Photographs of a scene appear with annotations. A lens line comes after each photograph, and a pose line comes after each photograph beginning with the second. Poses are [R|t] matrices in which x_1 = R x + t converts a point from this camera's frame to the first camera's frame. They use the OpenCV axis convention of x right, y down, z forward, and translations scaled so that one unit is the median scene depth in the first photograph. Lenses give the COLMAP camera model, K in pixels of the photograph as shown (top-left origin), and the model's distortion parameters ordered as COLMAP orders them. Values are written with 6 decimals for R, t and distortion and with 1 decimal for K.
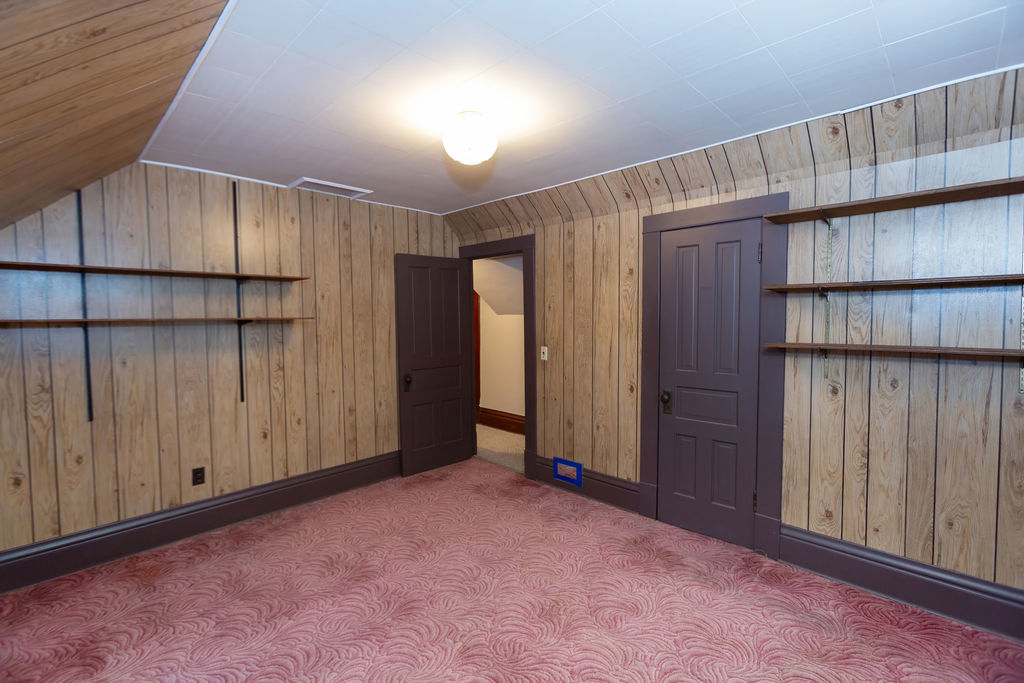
lens RADIAL K [[454.0, 0, 508.8], [0, 454.0, 333.6], [0, 0, 1]] dist [-0.022269, 0.015110]
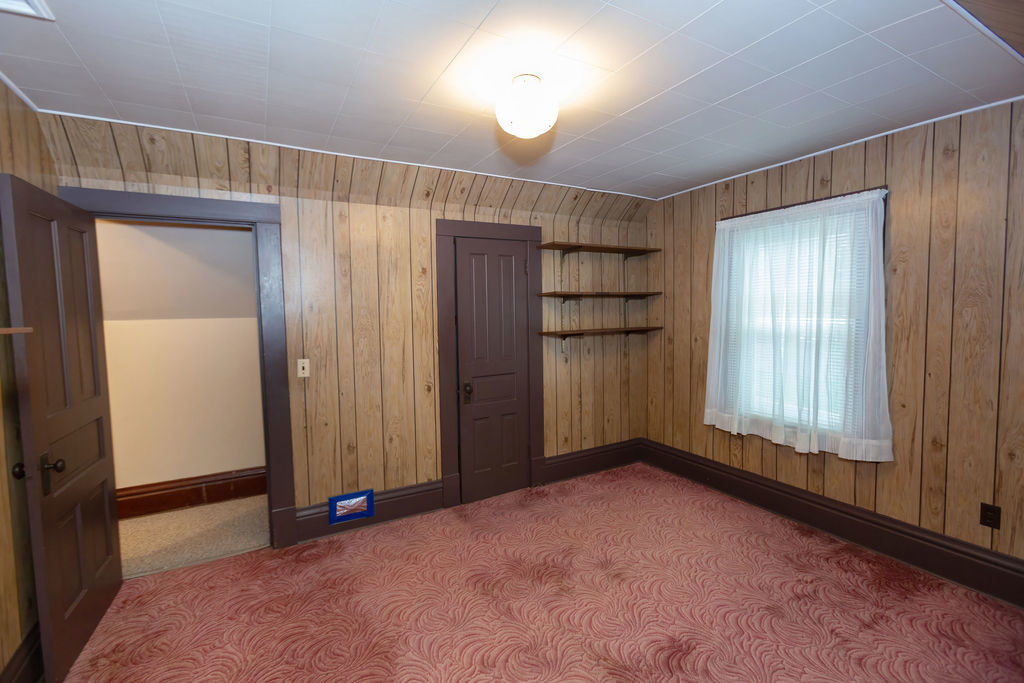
lens RADIAL K [[454.0, 0, 508.8], [0, 454.0, 333.6], [0, 0, 1]] dist [-0.022269, 0.015110]
pose [[0.288451, -0.047402, 0.956320, -0.622913], [0.056643, 0.997869, 0.032377, -0.021264], [-0.955818, 0.044830, 0.290522, 0.532886]]
